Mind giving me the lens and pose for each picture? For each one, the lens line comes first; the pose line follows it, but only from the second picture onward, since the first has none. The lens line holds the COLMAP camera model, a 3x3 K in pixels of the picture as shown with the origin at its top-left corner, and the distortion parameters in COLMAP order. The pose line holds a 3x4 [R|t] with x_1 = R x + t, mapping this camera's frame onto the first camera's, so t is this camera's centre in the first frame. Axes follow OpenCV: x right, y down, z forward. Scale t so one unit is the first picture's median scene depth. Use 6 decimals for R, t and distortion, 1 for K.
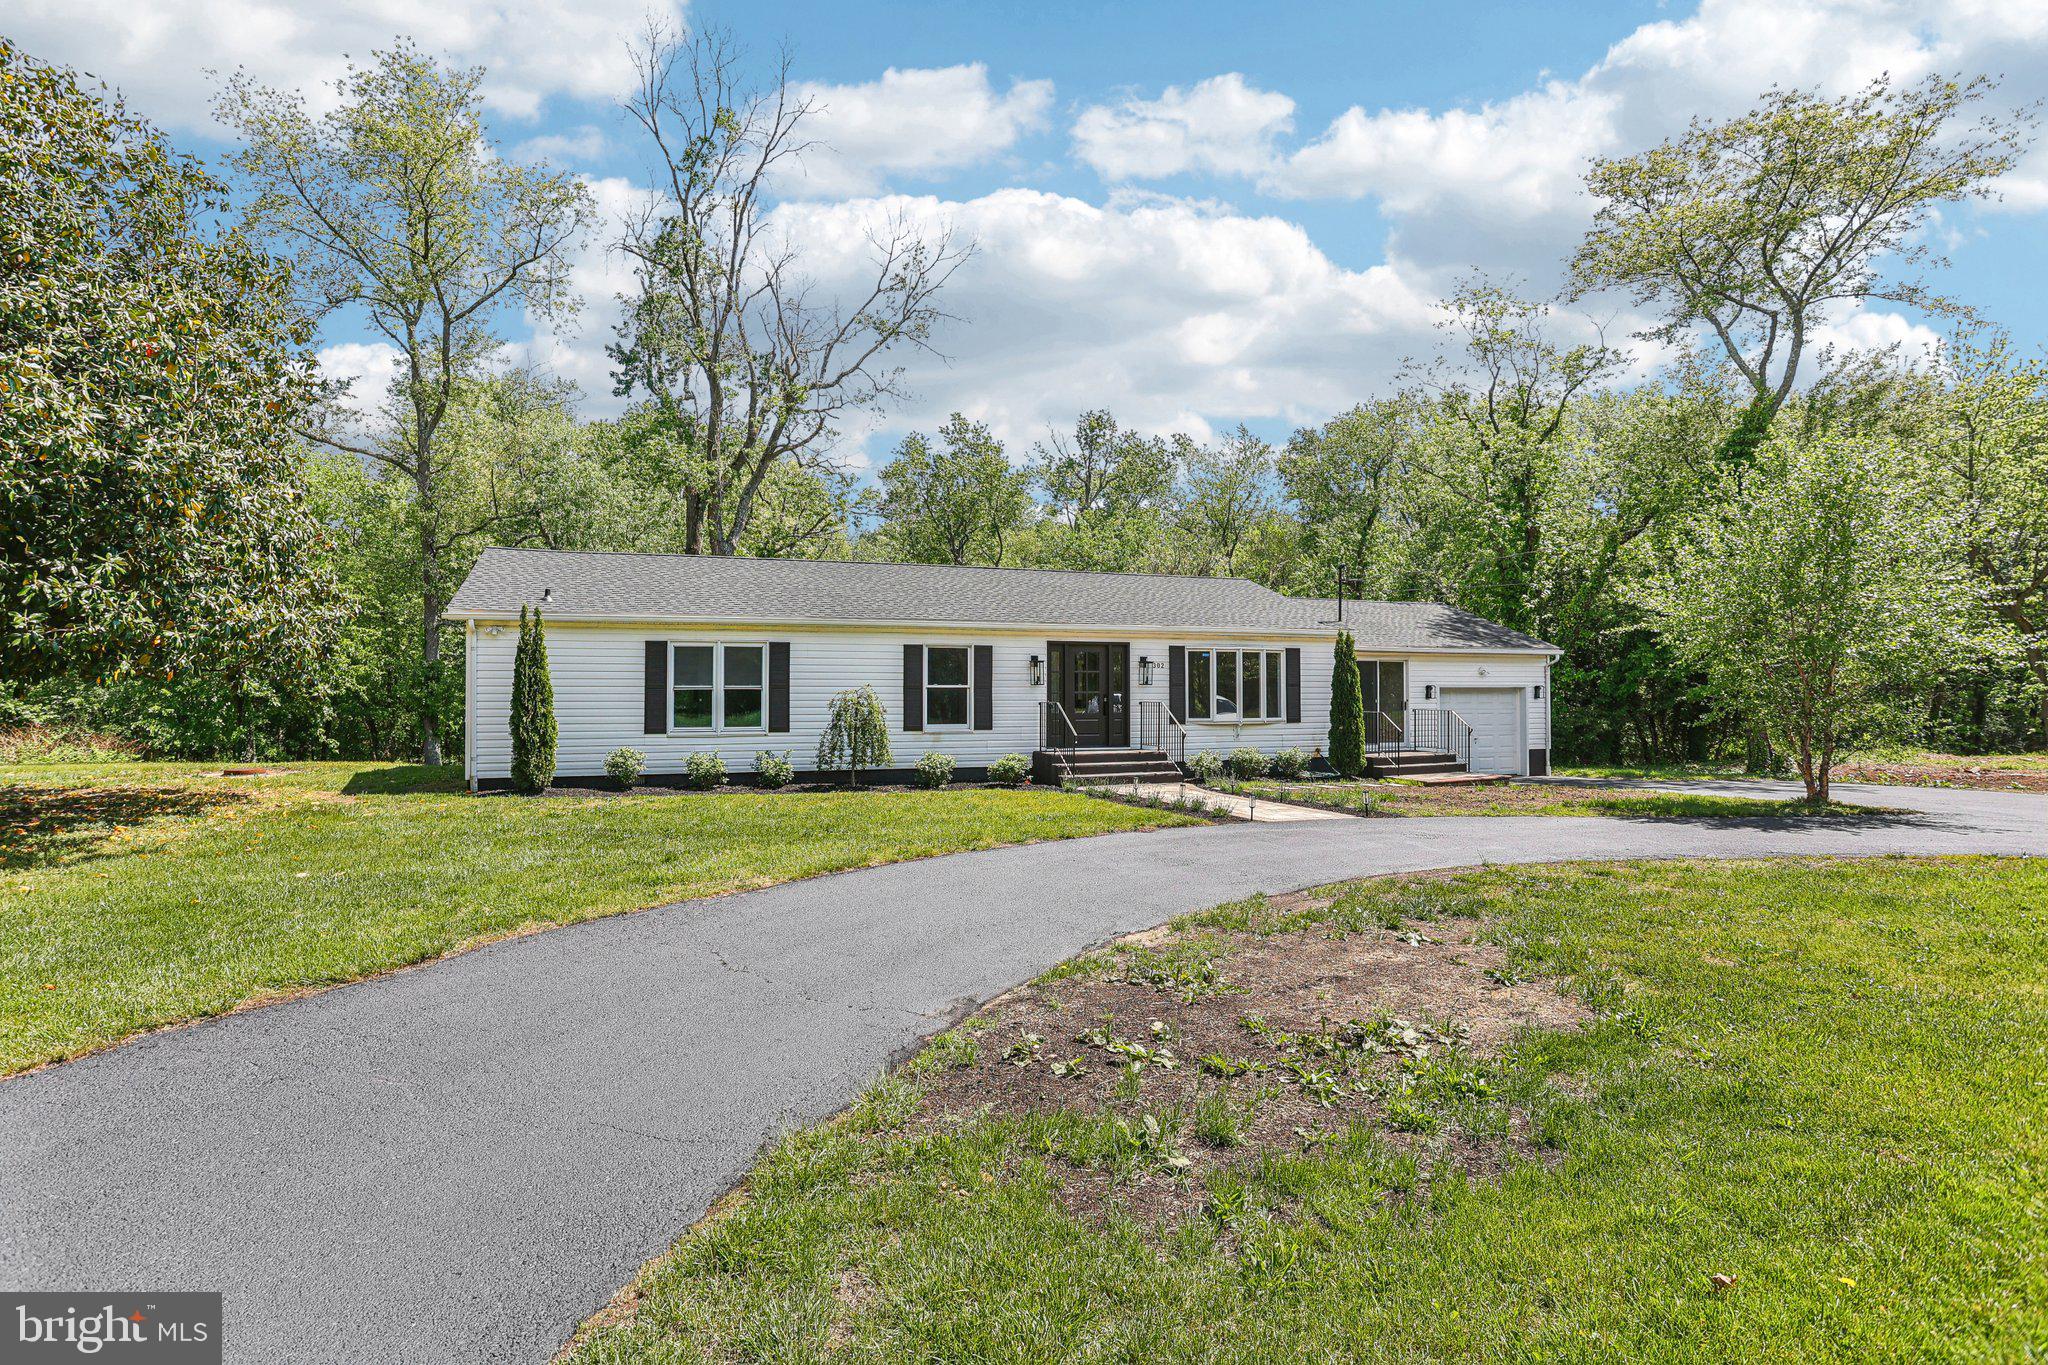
lens RADIAL K [[1042.1, 0, 1024.0], [0, 1042.1, 682.5], [0, 0, 1]] dist [-0.076960, 0.049926]
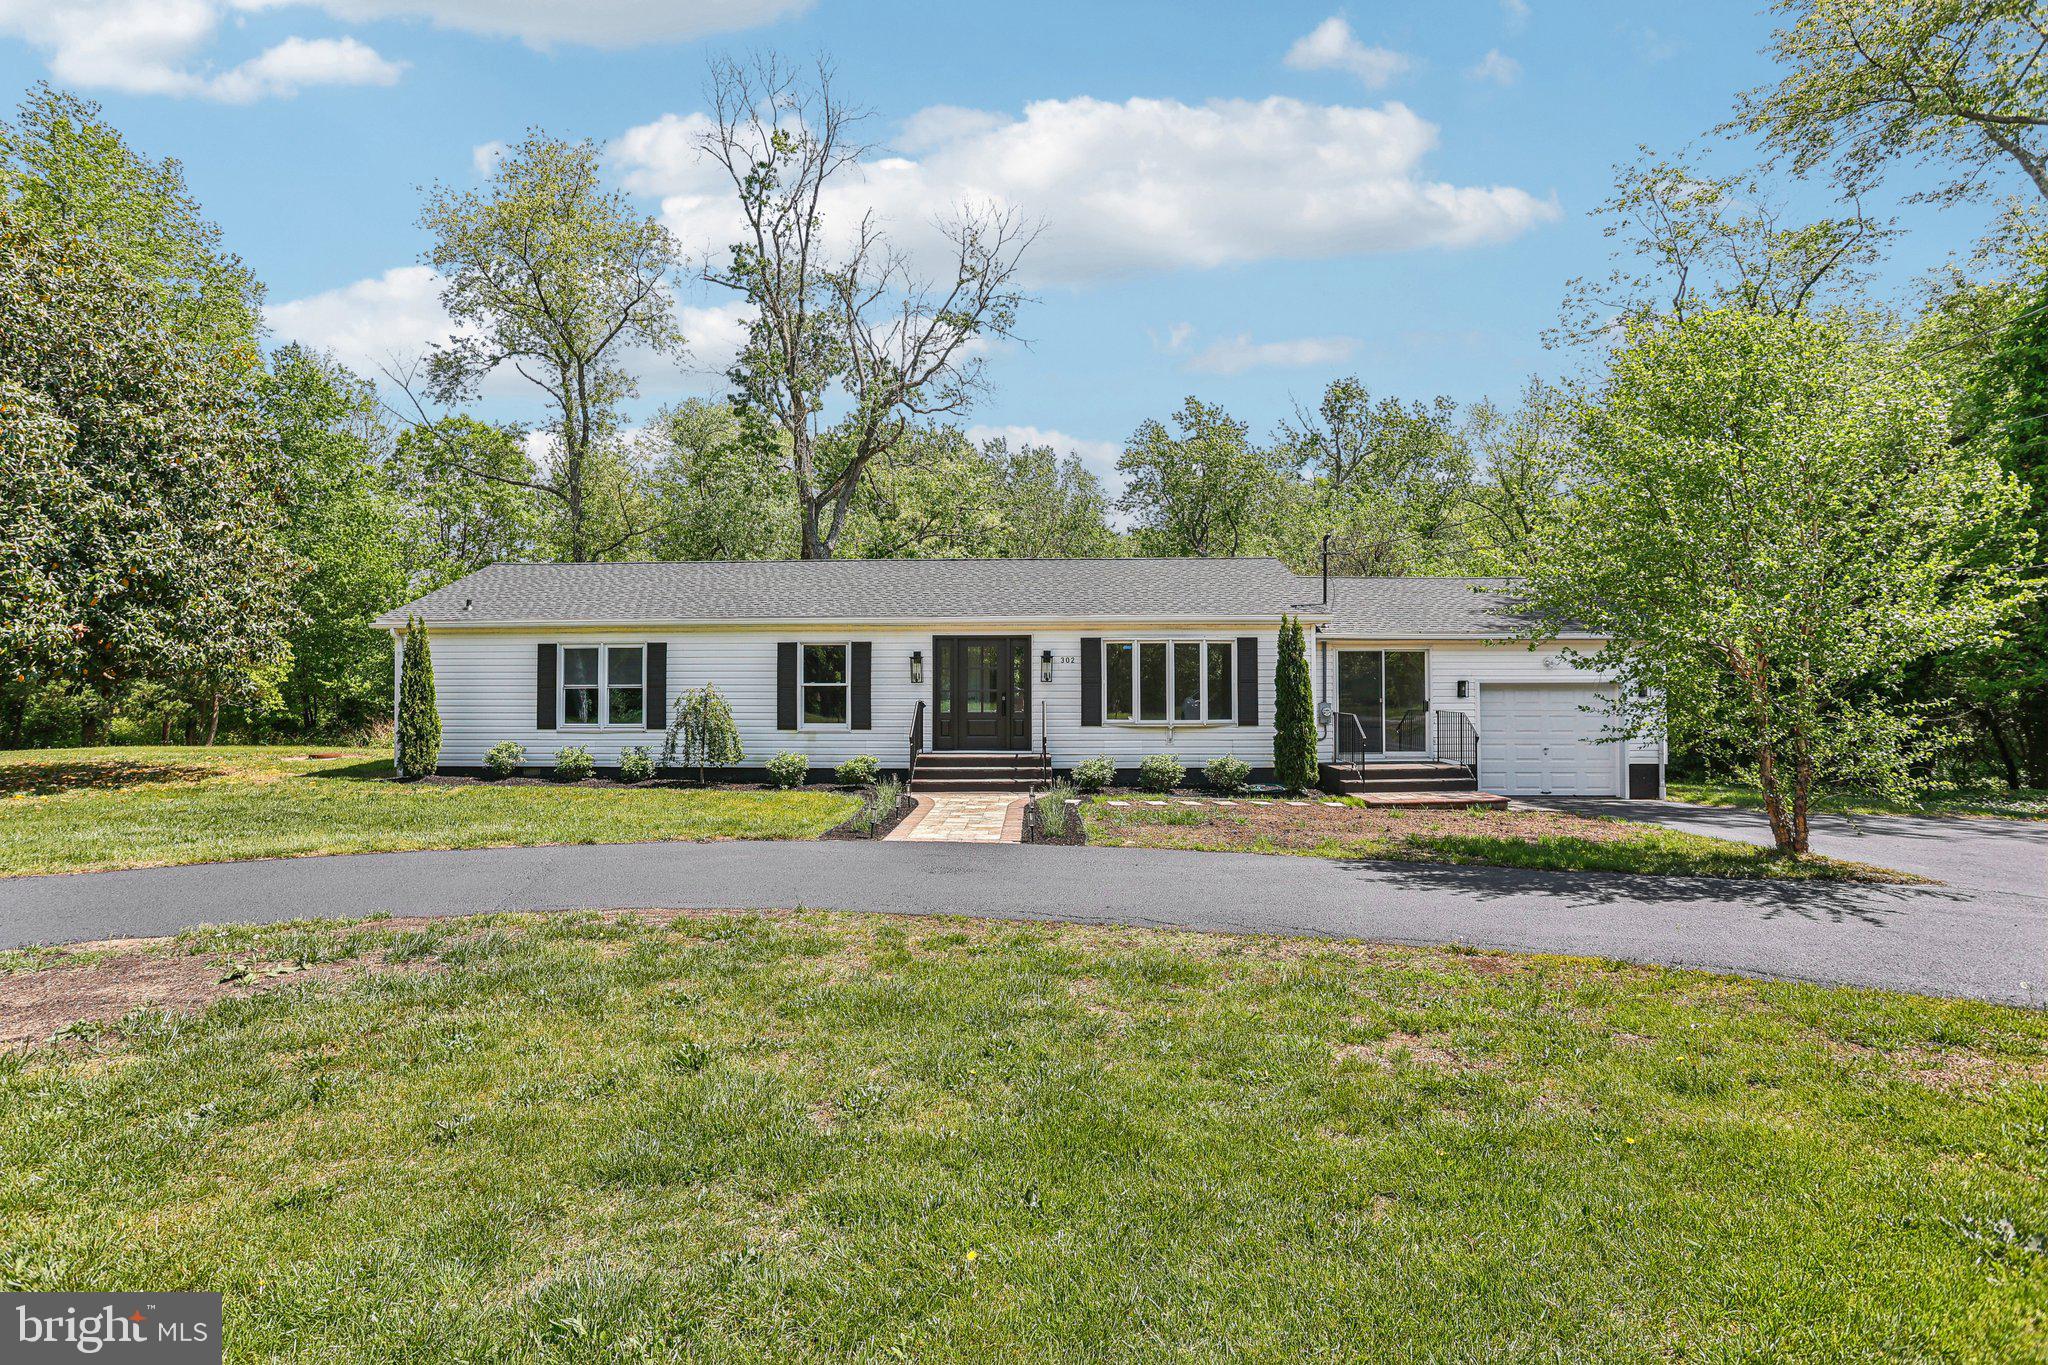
lens RADIAL K [[1042.1, 0, 1024.0], [0, 1042.1, 682.5], [0, 0, 1]] dist [-0.076960, 0.049926]
pose [[0.928821, -0.003442, -0.370512, 0.446689], [0.005421, 0.999976, 0.004300, -0.001392], [0.370488, -0.006002, 0.928818, 0.160647]]
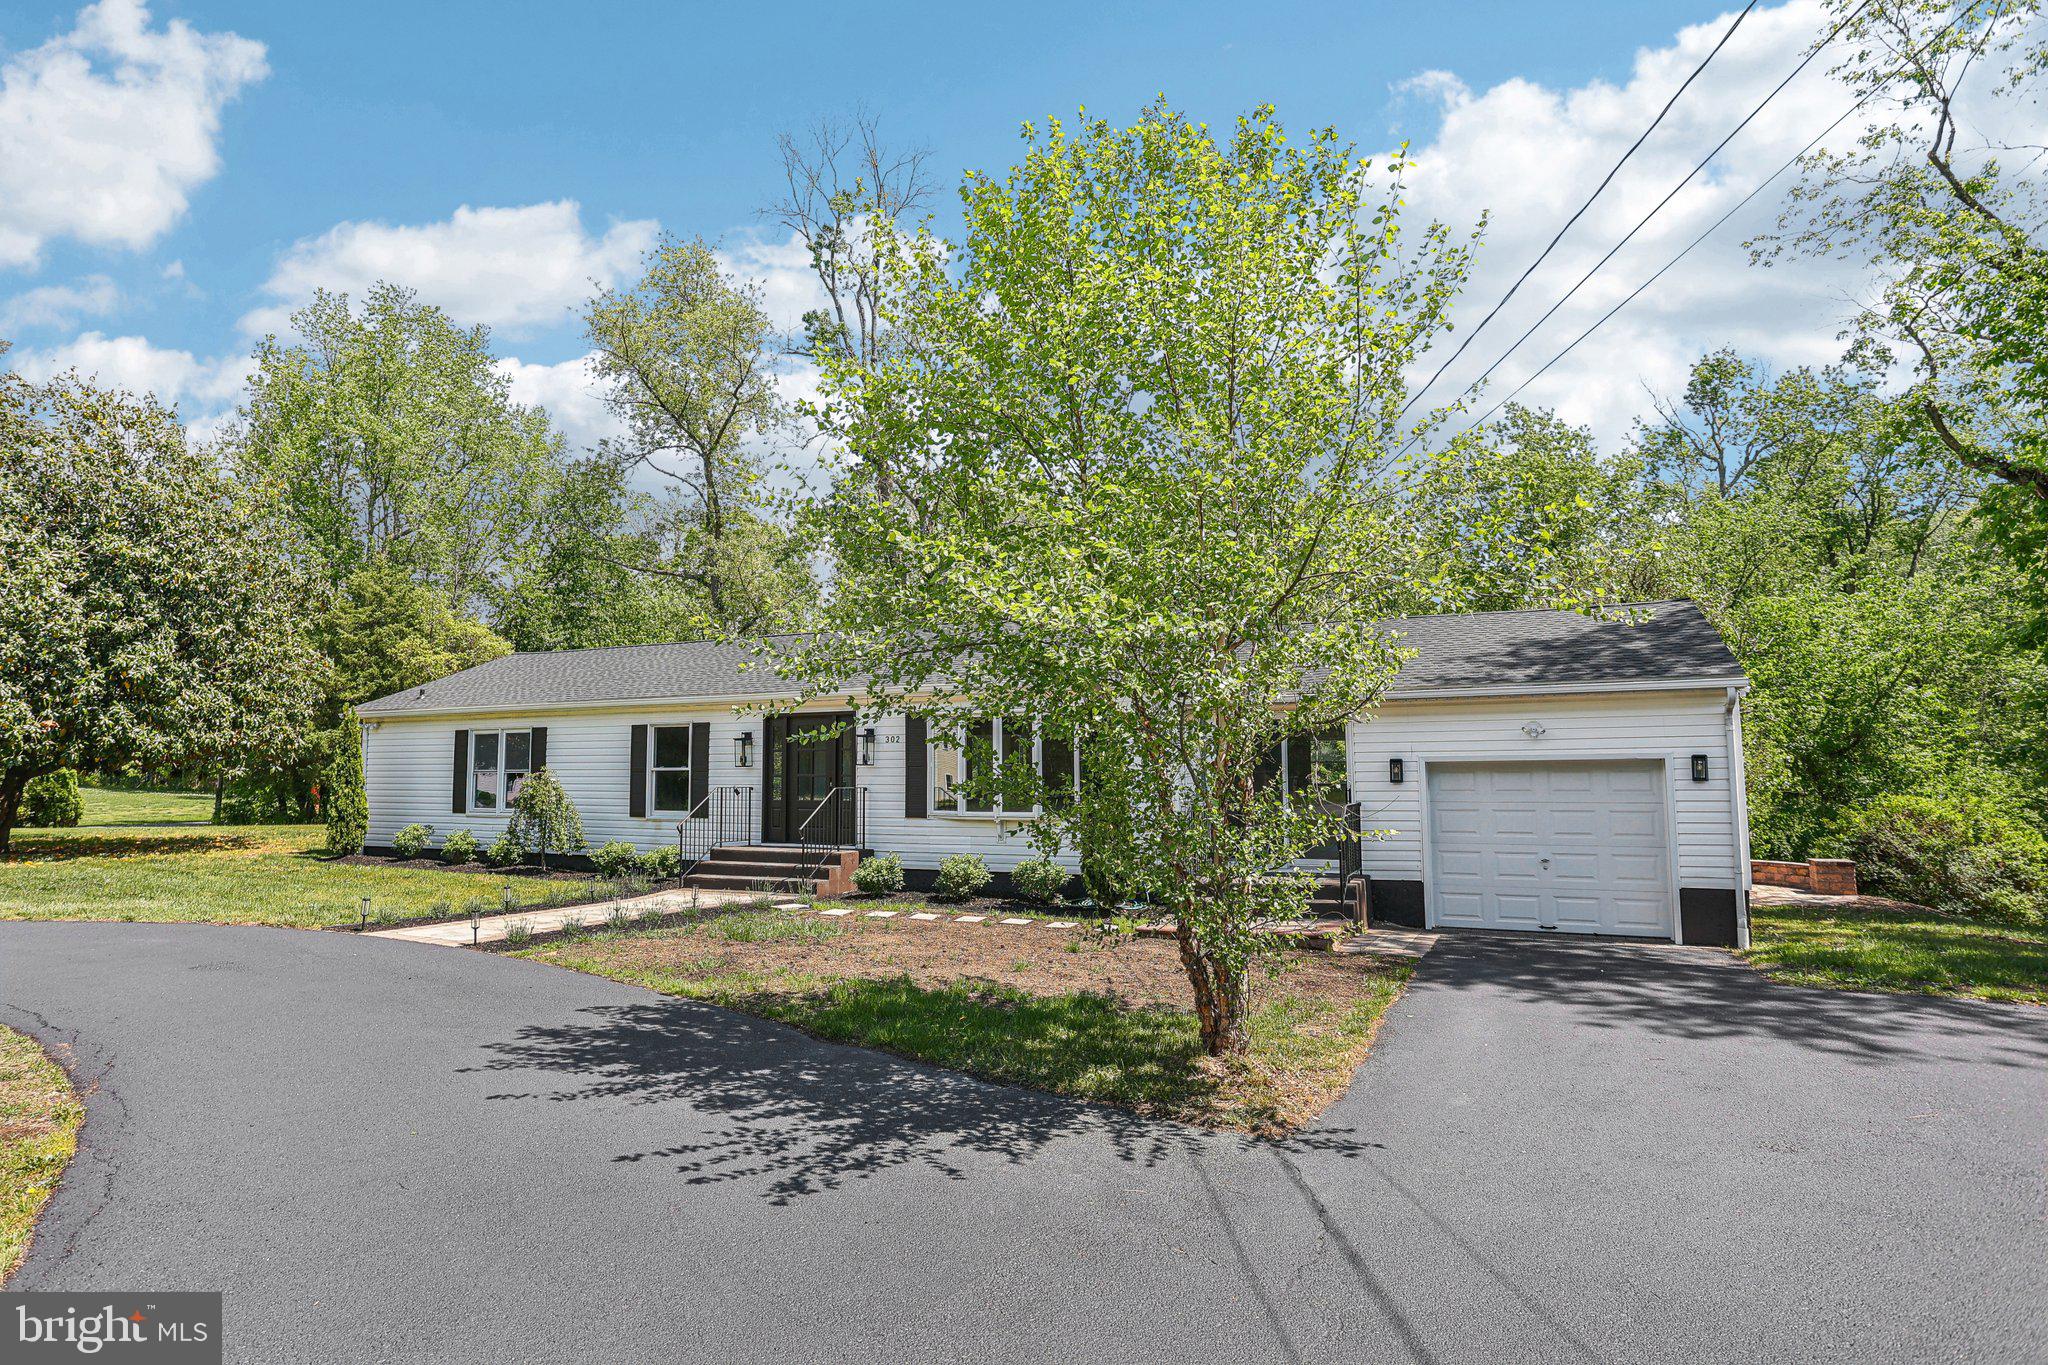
lens RADIAL K [[1151.0, 0, 1017.4], [0, 1151.0, 668.4], [0, 0, 1]] dist [-0.060270, 0.042896]
pose [[0.696930, -0.067450, -0.713960, 0.833219], [0.013489, 0.996624, -0.080986, 0.001227], [0.717012, 0.046811, 0.695487, 0.501122]]
